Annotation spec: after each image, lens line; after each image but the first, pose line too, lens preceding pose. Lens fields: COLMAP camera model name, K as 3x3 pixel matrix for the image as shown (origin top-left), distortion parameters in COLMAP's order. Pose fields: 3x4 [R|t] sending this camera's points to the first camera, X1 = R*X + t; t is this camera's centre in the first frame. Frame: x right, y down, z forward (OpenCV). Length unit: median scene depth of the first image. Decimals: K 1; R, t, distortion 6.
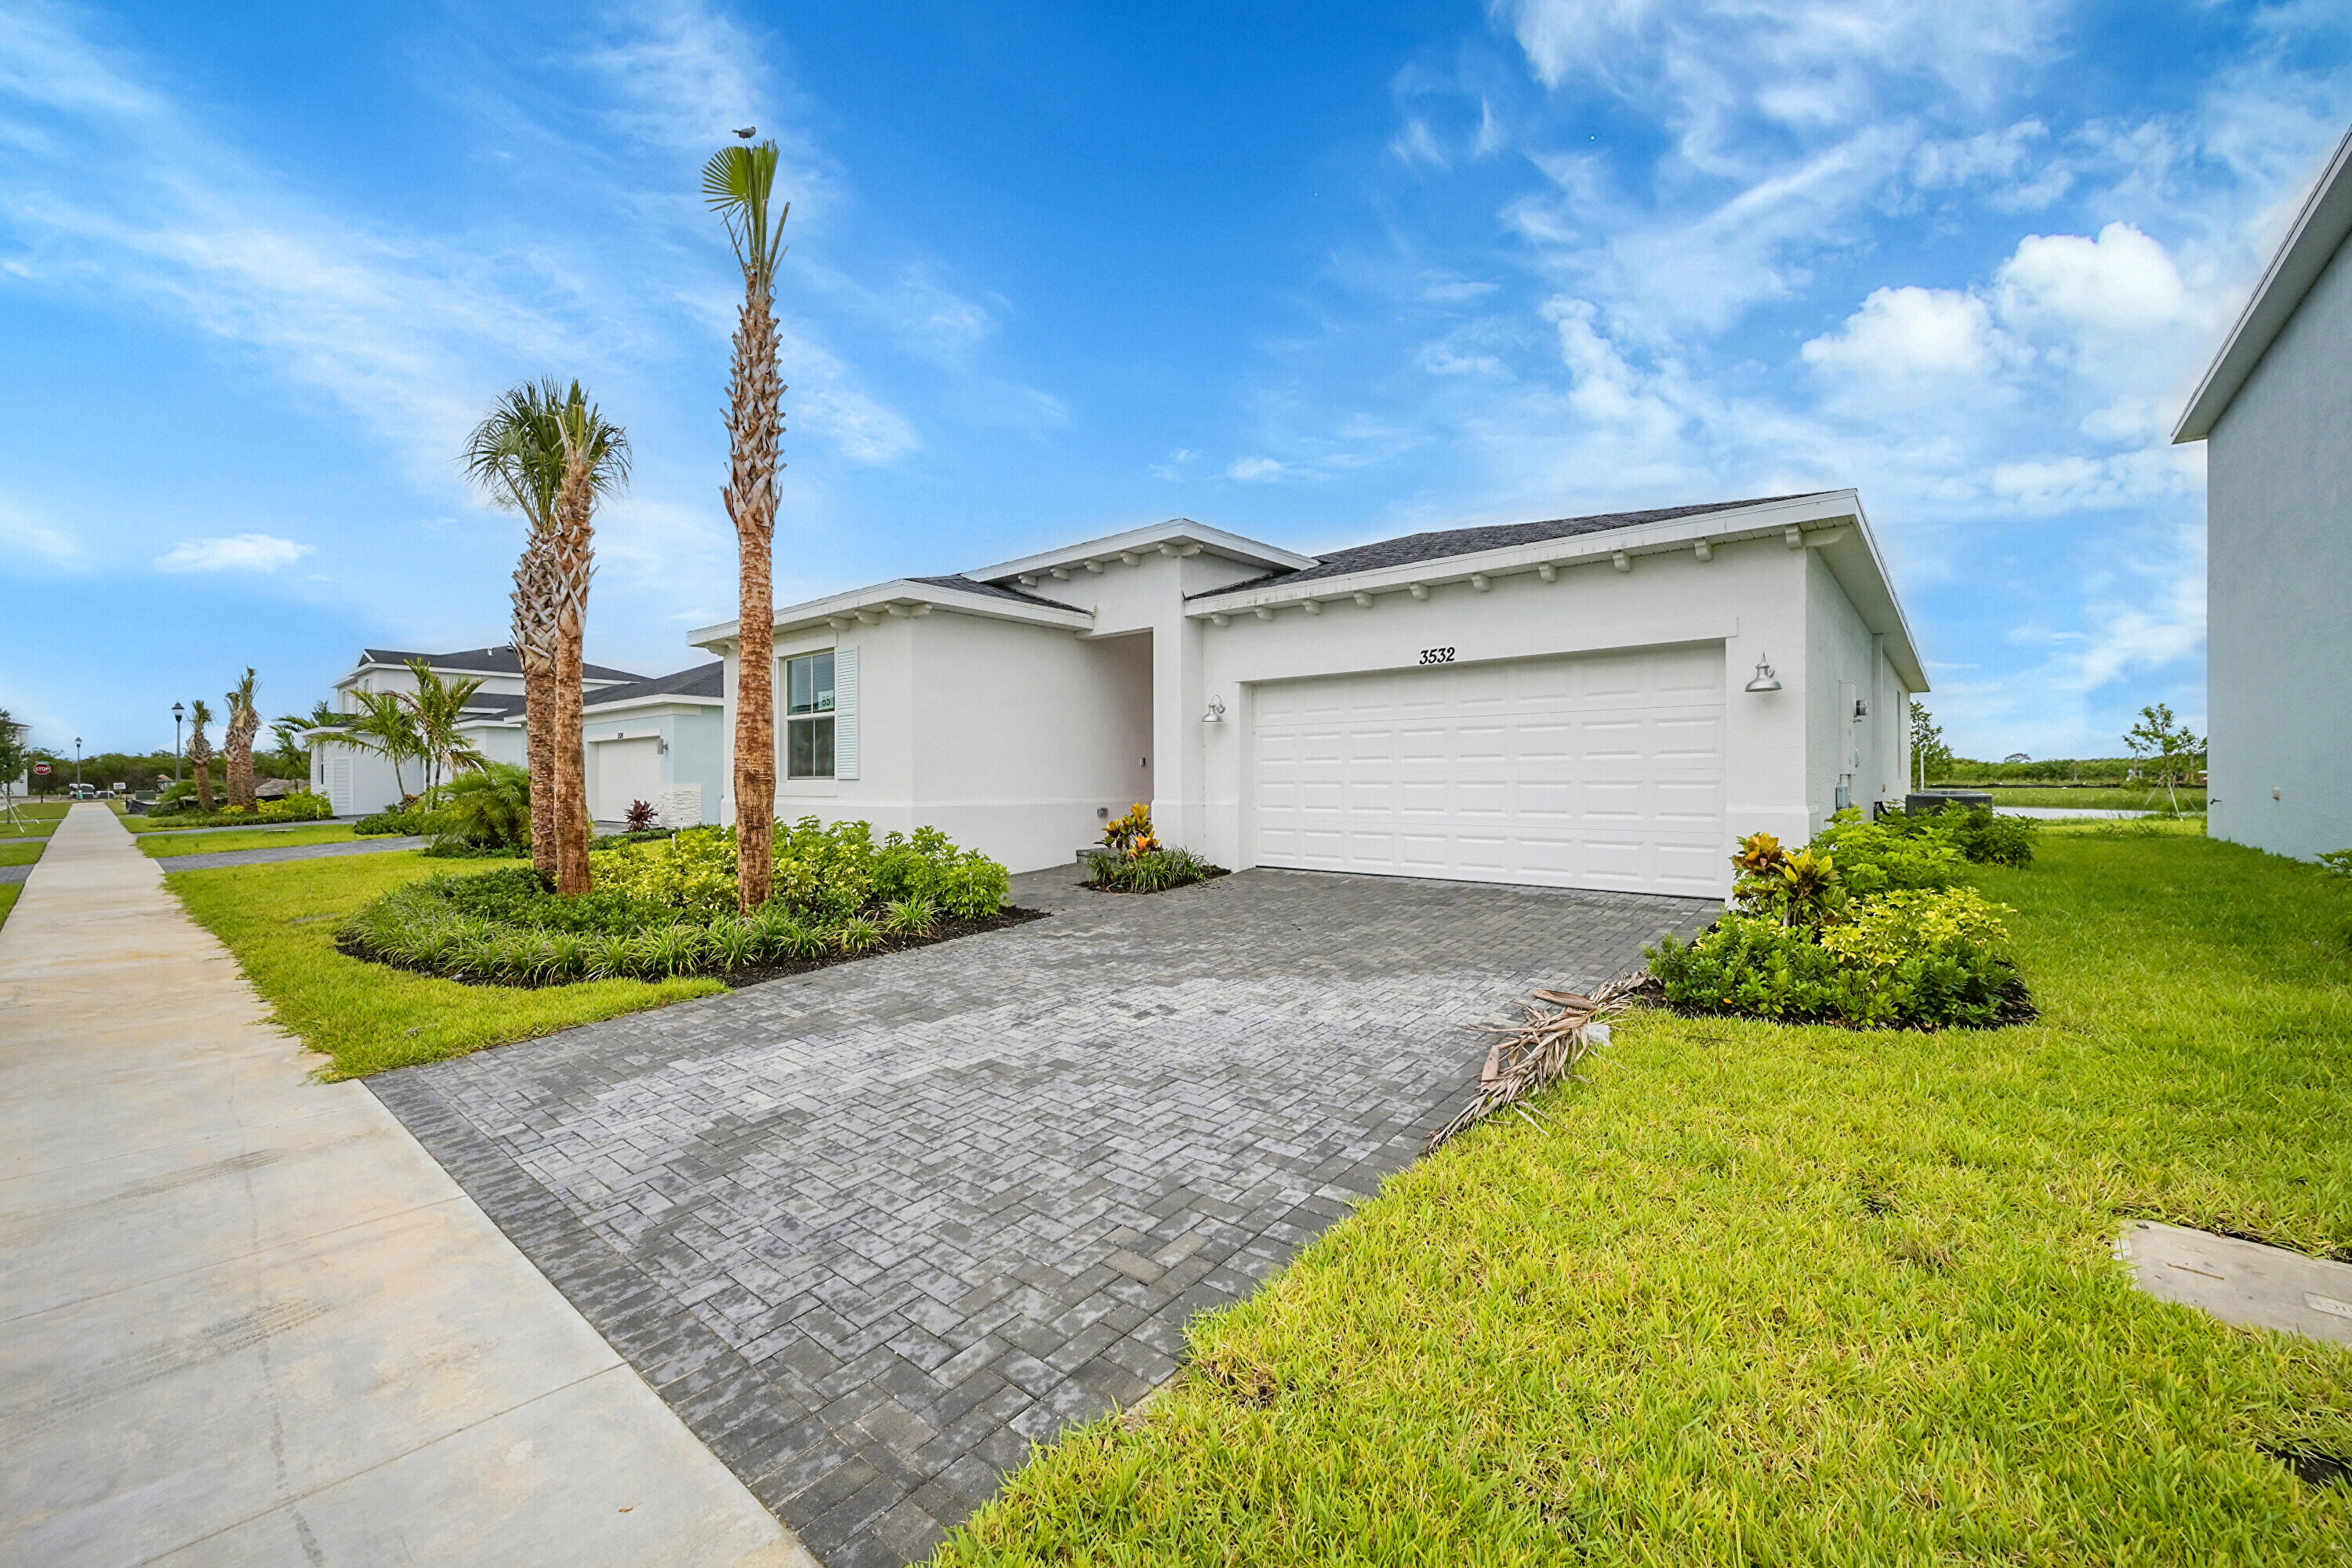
lens RADIAL K [[933.2, 0, 1177.1], [0, 933.2, 778.7], [0, 0, 1]] dist [-0.000064, -0.000066]
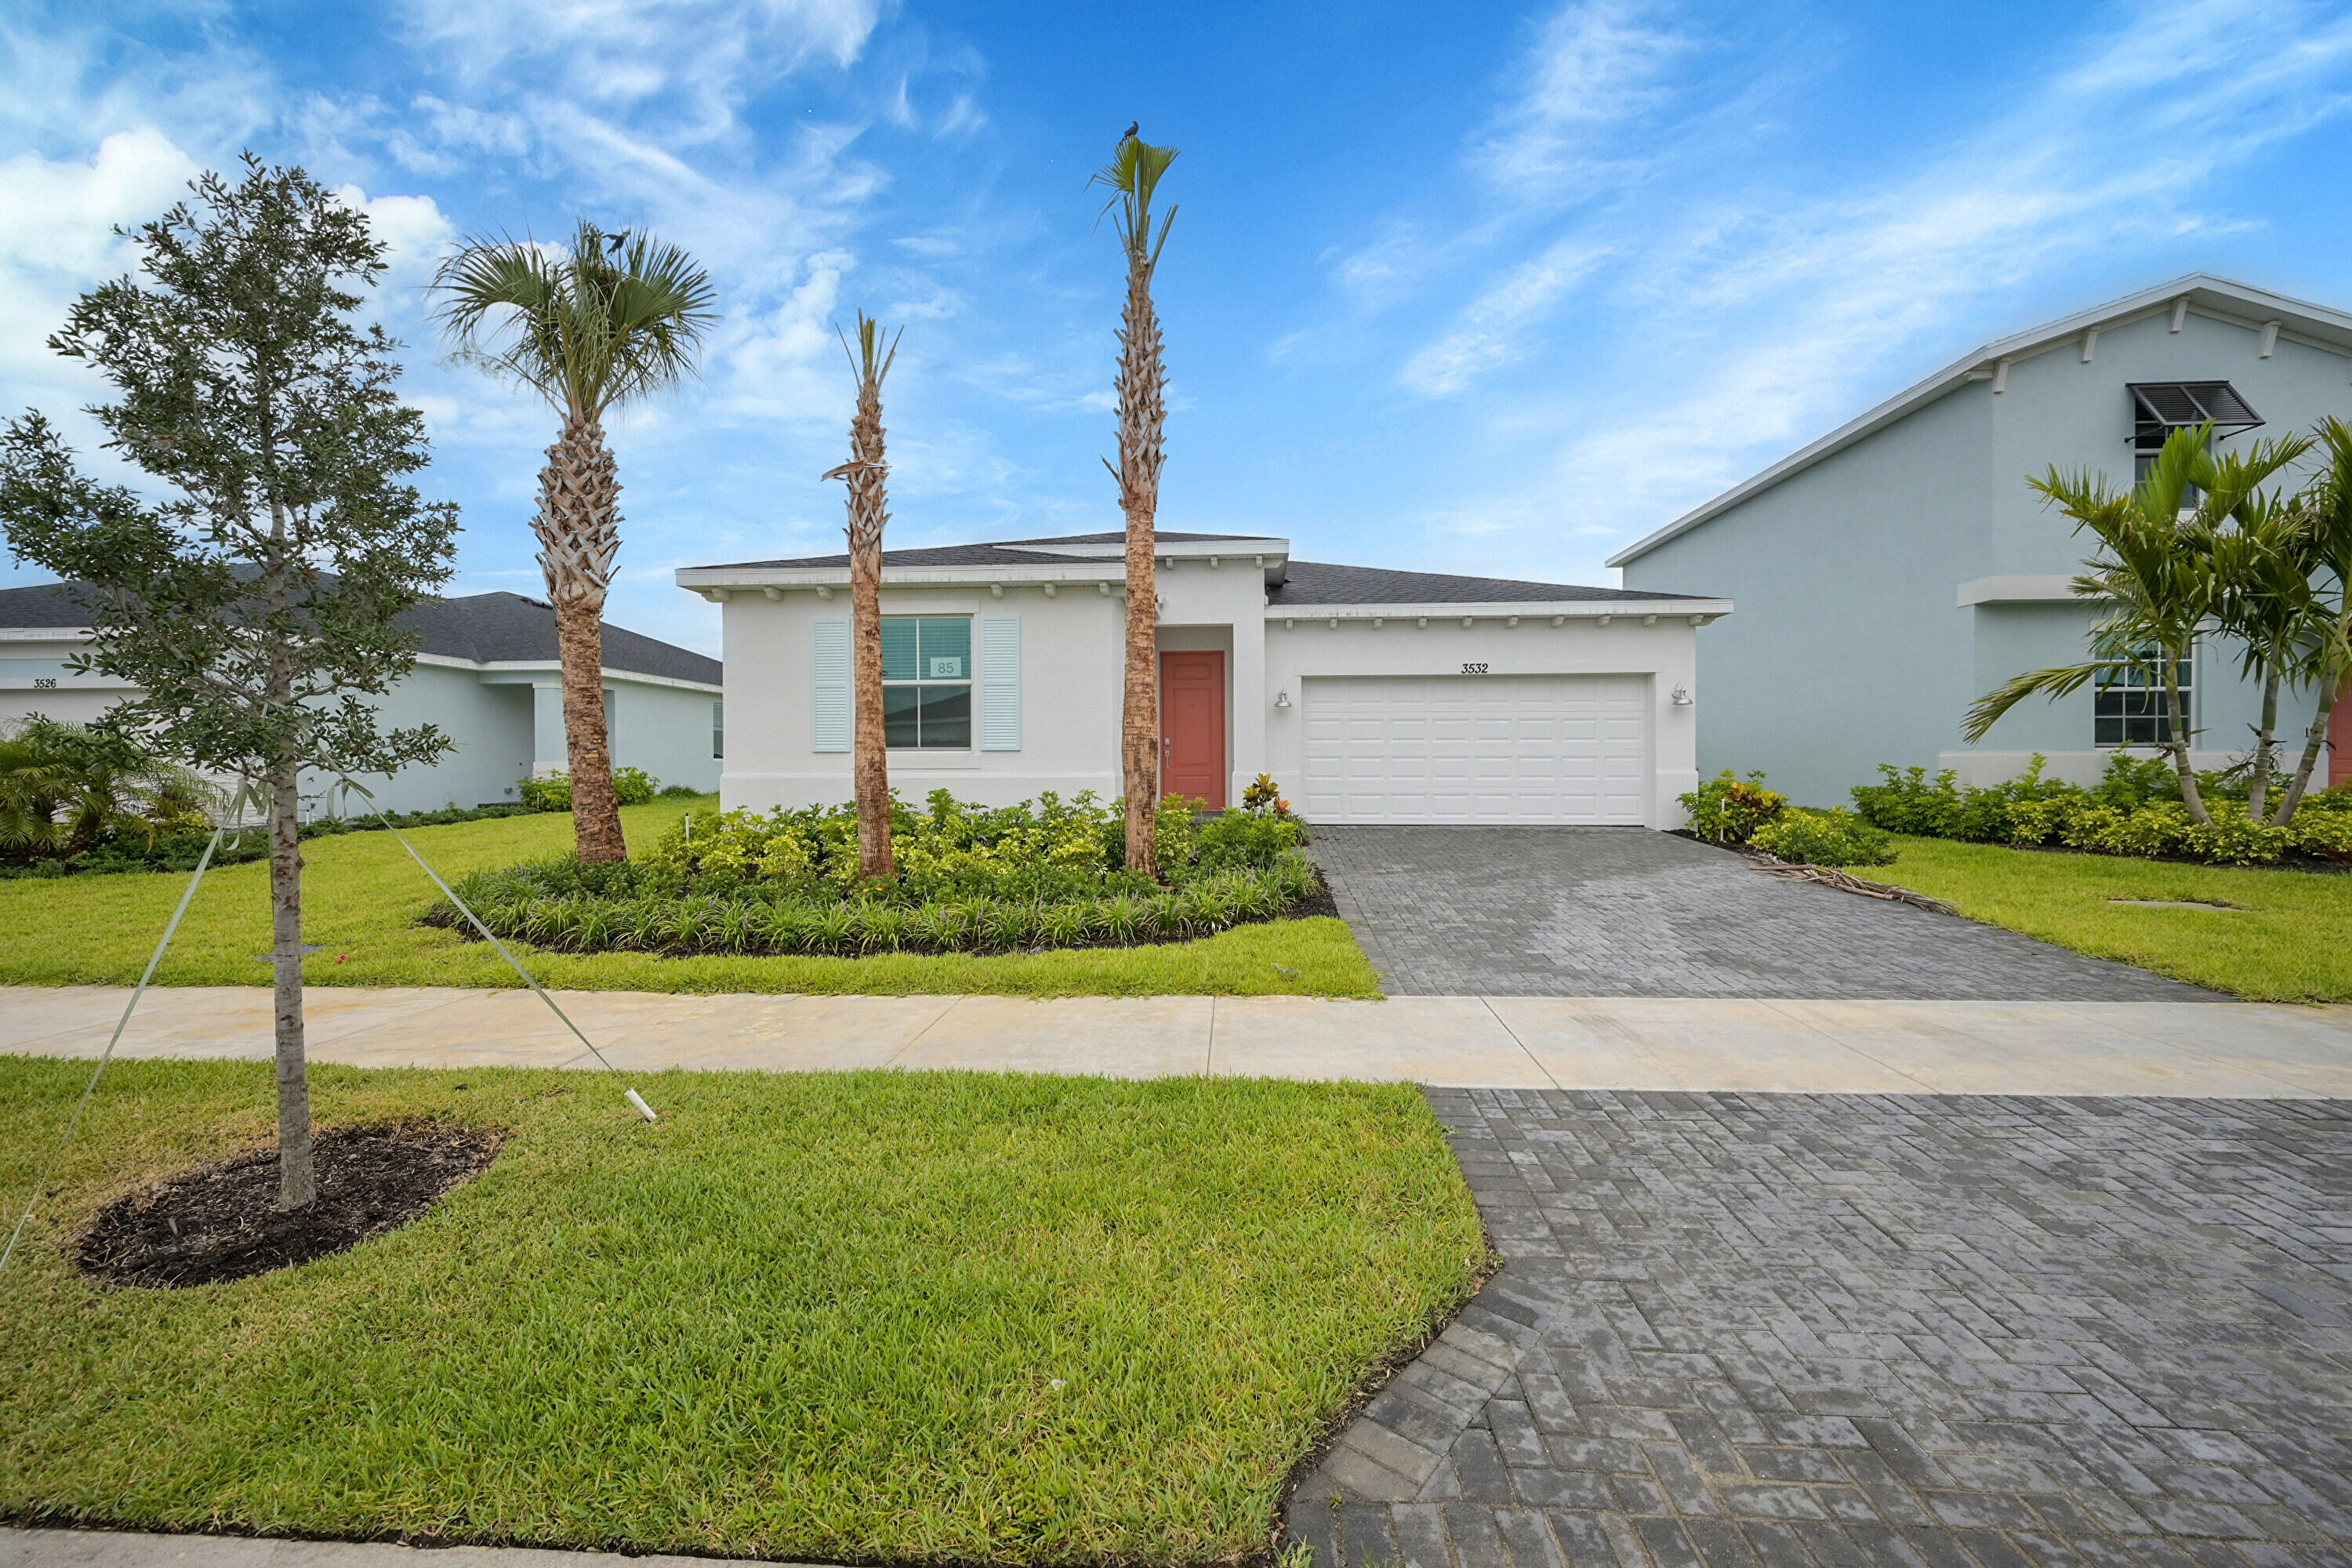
lens RADIAL K [[933.2, 0, 1177.1], [0, 933.2, 778.7], [0, 0, 1]] dist [-0.000064, -0.000066]
pose [[0.785237, -0.010679, 0.619103, -0.819086], [-0.000755, 0.999834, 0.018204, 0.010804], [-0.619195, -0.014762, 0.785099, 0.123586]]
